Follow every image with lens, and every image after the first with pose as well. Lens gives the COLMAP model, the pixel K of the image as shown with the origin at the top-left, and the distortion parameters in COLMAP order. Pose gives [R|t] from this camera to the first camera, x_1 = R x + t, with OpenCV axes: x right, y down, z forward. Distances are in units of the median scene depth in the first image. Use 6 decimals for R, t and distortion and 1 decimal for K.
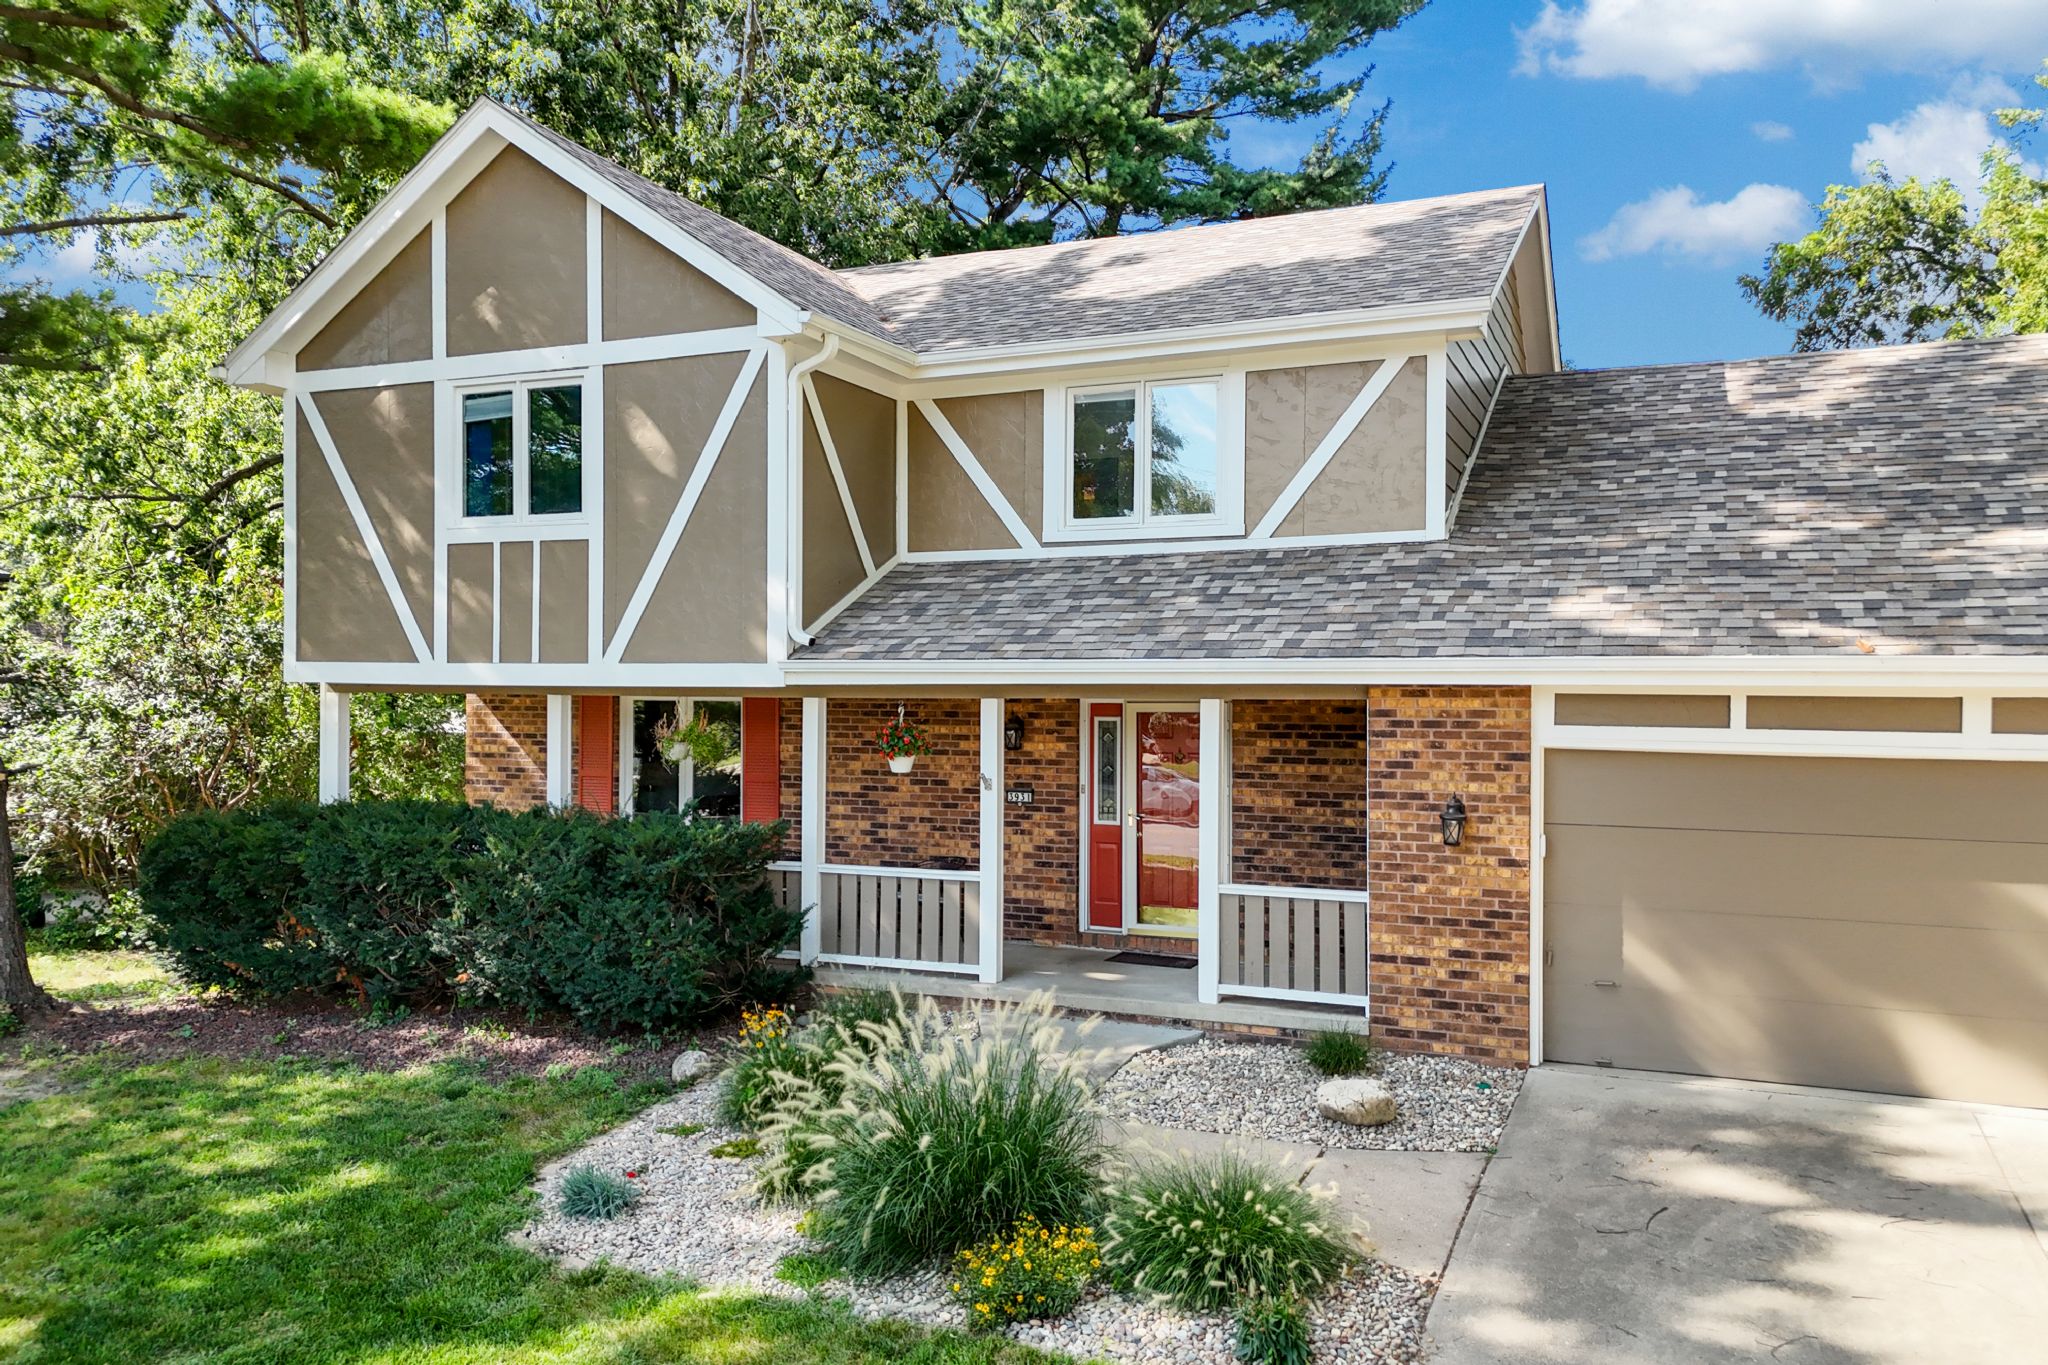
lens RADIAL K [[1481.7, 0, 1045.9], [0, 1481.7, 666.3], [0, 0, 1]] dist [0.026349, -0.004214]
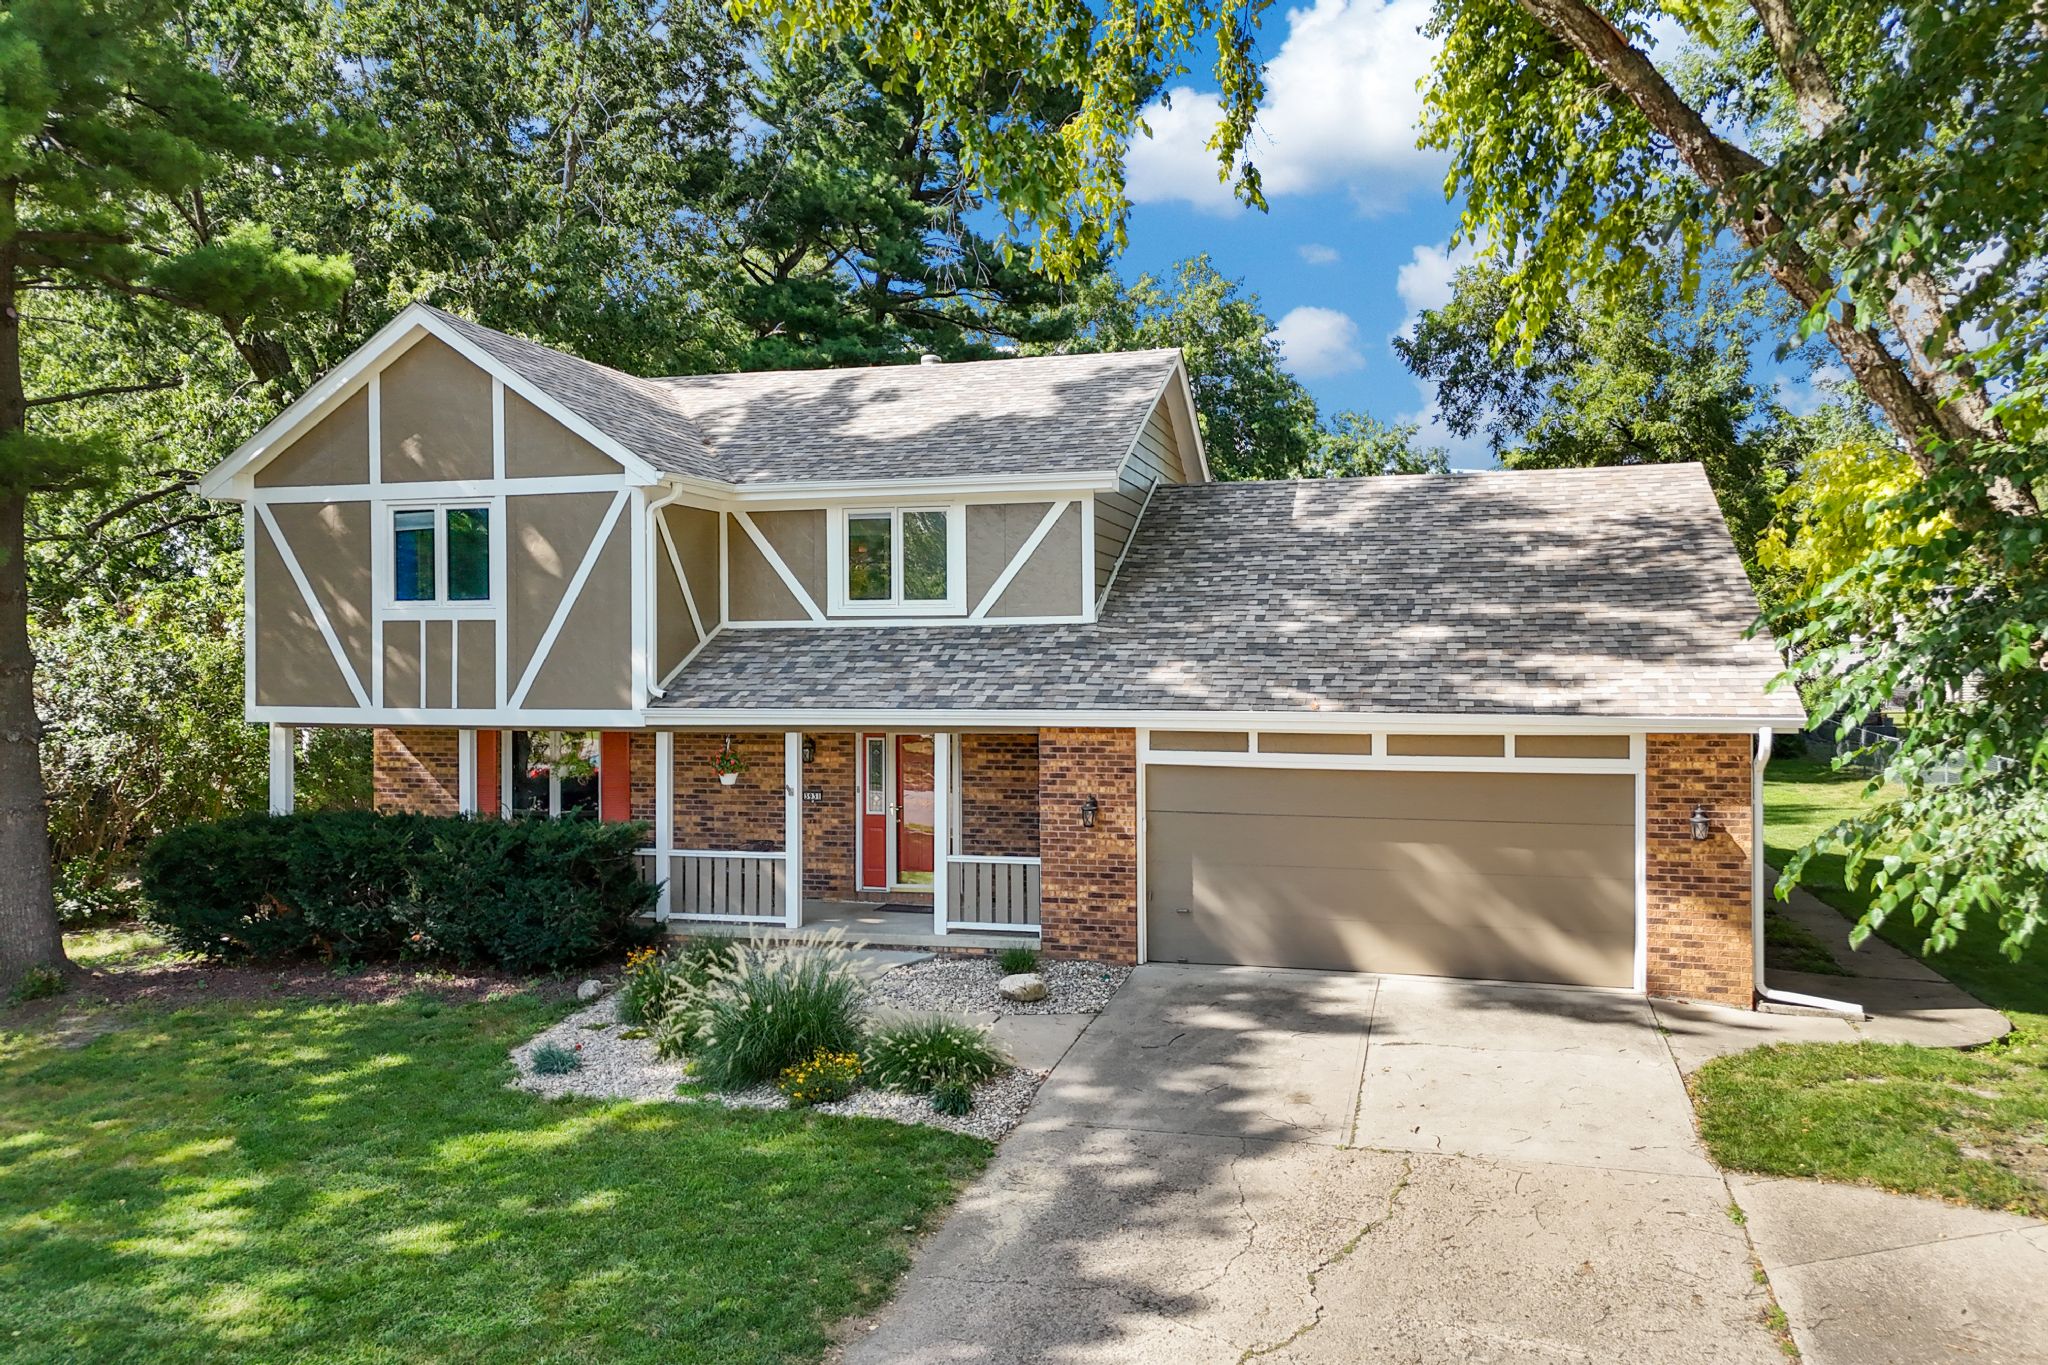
lens RADIAL K [[1502.6, 0, 1023.6], [0, 1502.6, 621.1], [0, 0, 1]] dist [0.071766, -0.107698]
pose [[0.991799, -0.010239, 0.127397, 0.001612], [0.010081, 0.999947, 0.001885, -0.091152], [-0.127409, -0.000585, 0.991850, -0.516987]]
